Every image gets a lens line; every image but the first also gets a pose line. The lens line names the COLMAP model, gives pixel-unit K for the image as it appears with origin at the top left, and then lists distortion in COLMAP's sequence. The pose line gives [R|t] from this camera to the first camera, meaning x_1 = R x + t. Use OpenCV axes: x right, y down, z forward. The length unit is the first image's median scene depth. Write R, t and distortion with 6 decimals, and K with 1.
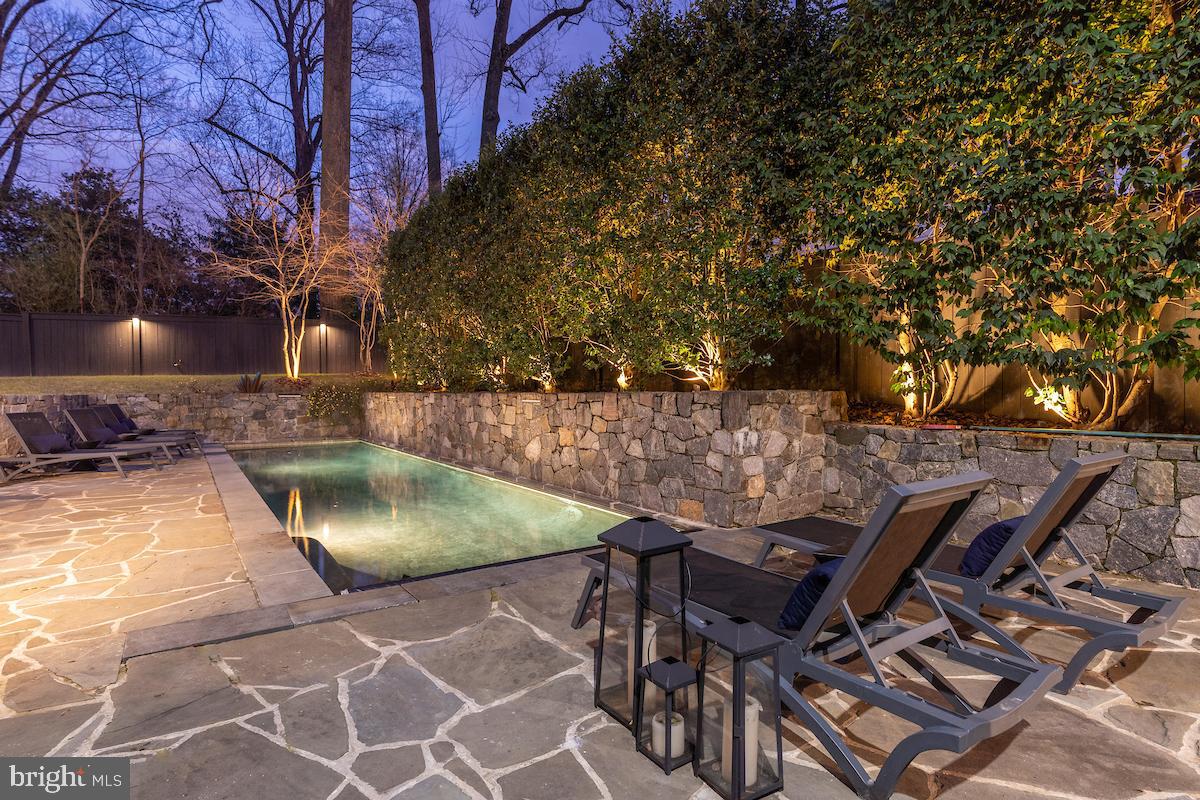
lens RADIAL K [[617.7, 0, 600.8], [0, 617.7, 402.1], [0, 0, 1]] dist [-0.004304, 0.000803]
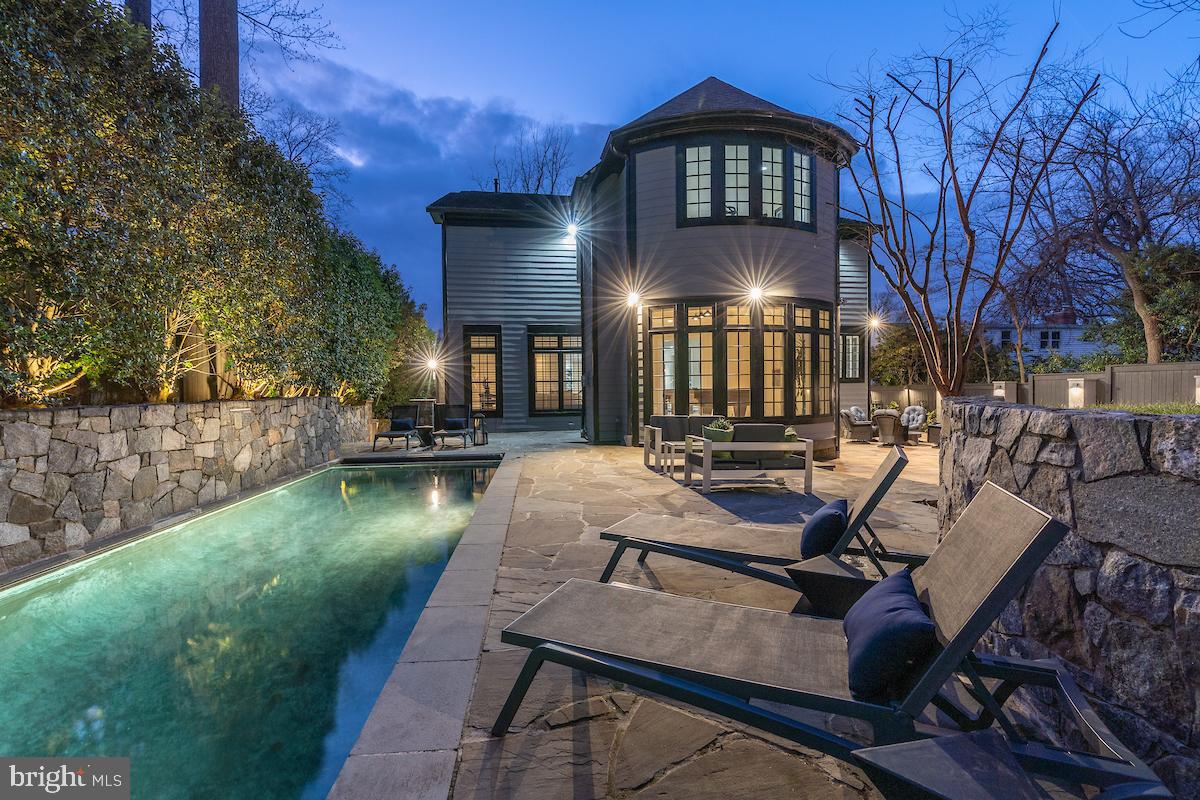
lens RADIAL K [[543.5, 0, 598.9], [0, 543.5, 397.6], [0, 0, 1]] dist [-0.001973, -0.000257]
pose [[-0.886542, 0.009103, 0.462558, -1.102545], [0.028423, 0.998989, 0.034818, -0.037899], [-0.461773, 0.044015, -0.885905, 1.639021]]
